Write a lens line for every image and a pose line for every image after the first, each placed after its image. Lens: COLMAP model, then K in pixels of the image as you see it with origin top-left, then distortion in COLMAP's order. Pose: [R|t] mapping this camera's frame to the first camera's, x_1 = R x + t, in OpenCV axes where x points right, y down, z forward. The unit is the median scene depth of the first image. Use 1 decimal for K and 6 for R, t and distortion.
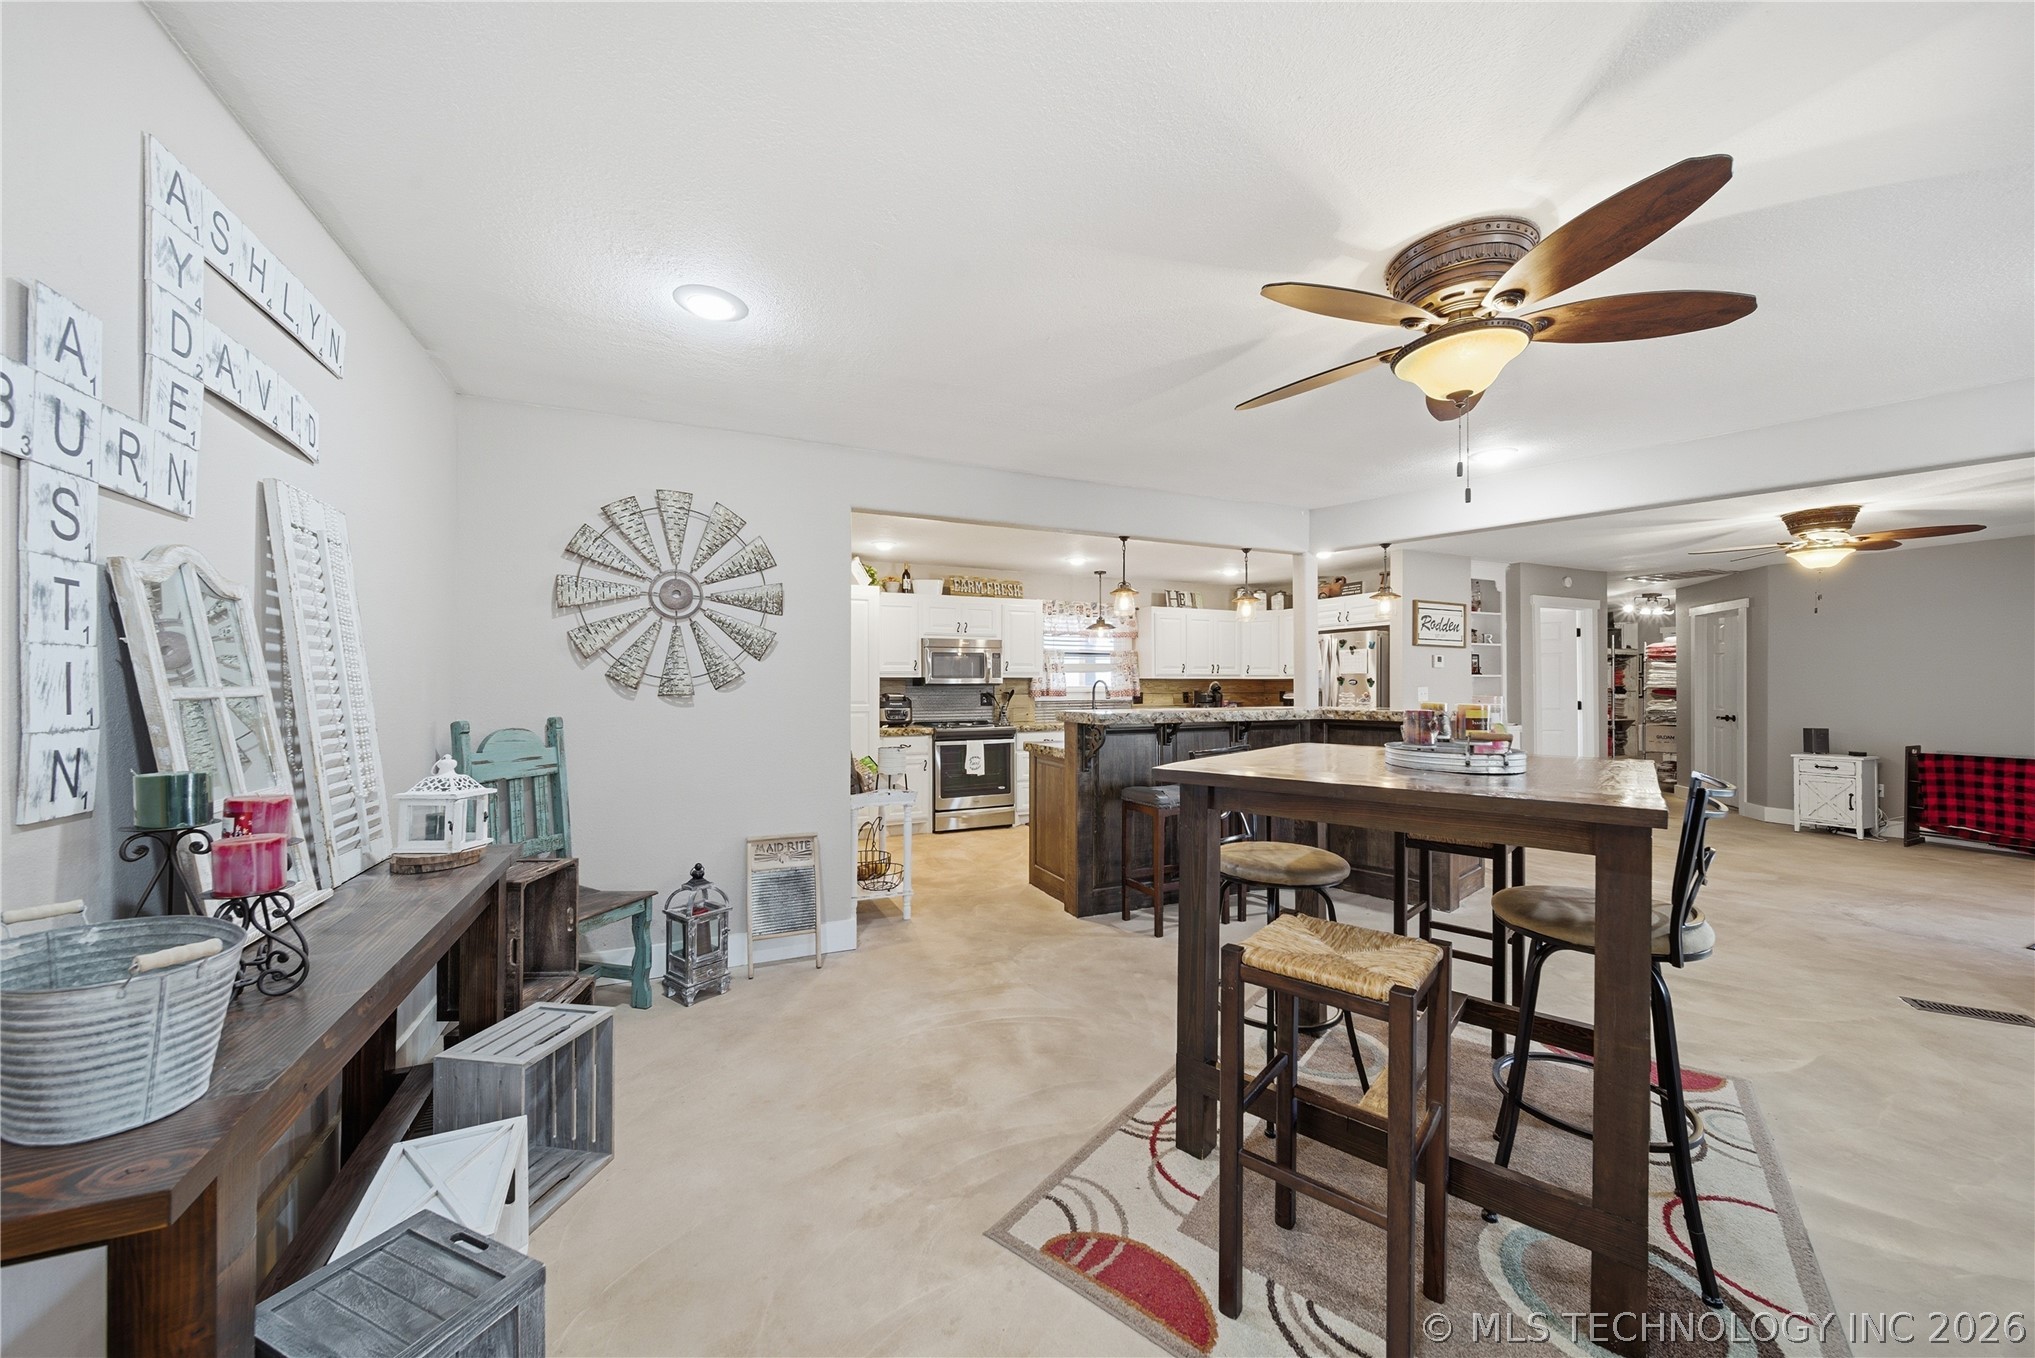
lens RADIAL K [[724.5, 0, 1025.7], [0, 724.5, 682.7], [0, 0, 1]] dist [0.002701, -0.001252]
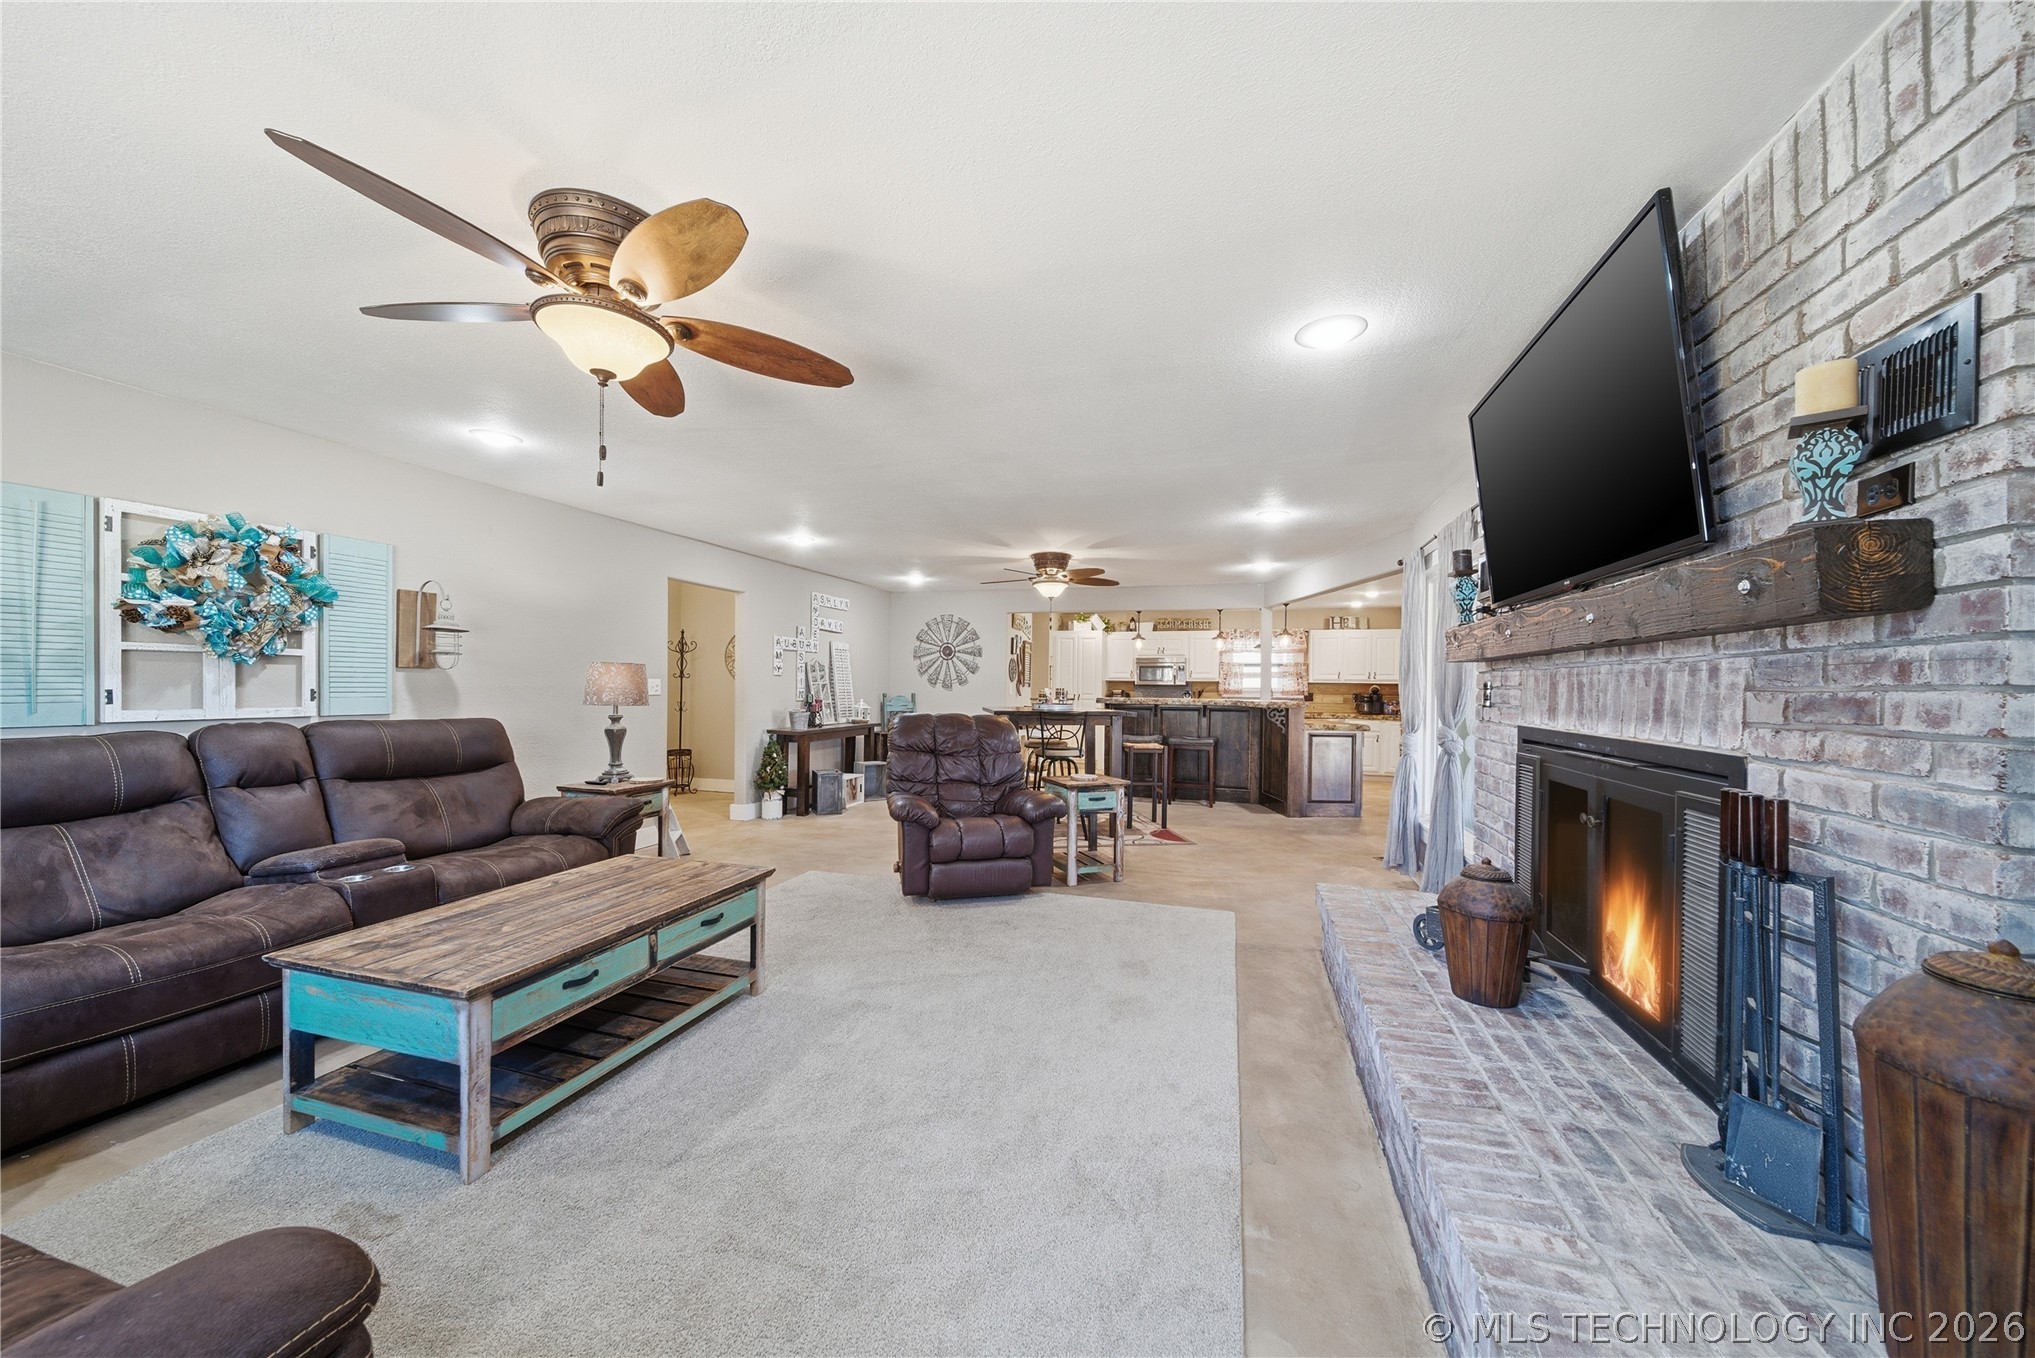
lens RADIAL K [[724.5, 0, 1025.0], [0, 724.5, 681.8], [0, 0, 1]] dist [0.002701, -0.001252]
pose [[0.754947, 0.007270, -0.655745, 0.975328], [-0.009926, 0.999951, -0.000342, -0.002300], [0.655710, 0.006768, 0.754982, -0.570368]]
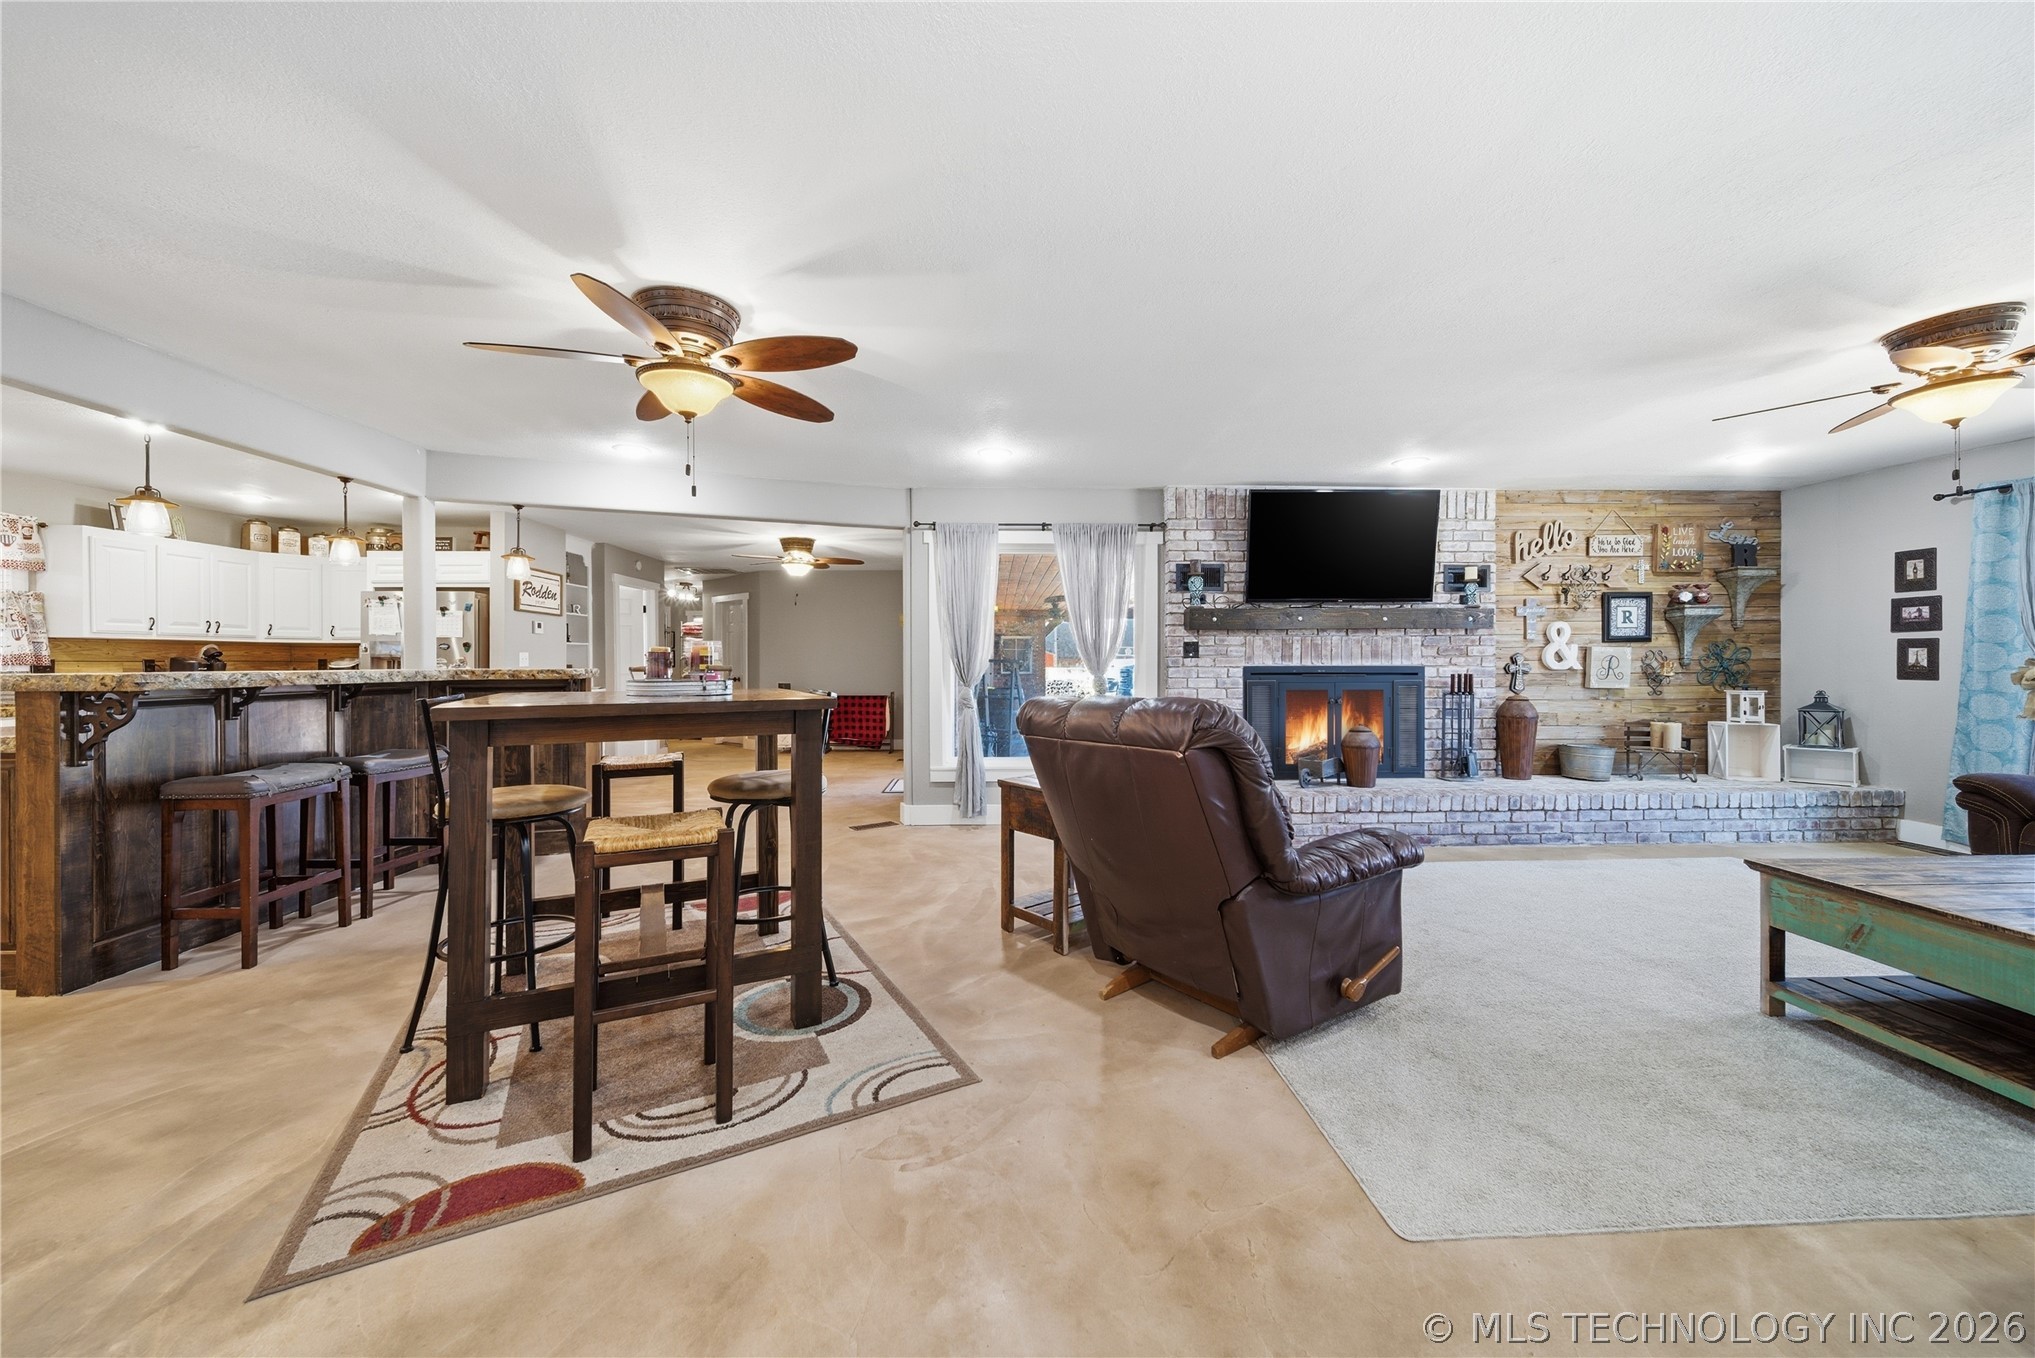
lens RADIAL K [[724.5, 0, 1012.2], [0, 724.5, 672.4], [0, 0, 1]] dist [0.002701, -0.001252]
pose [[0.391083, -0.015006, 0.920233, -0.144937], [-0.002651, 0.999845, 0.017431, 0.018023], [-0.920352, -0.009256, 0.390983, -0.024334]]
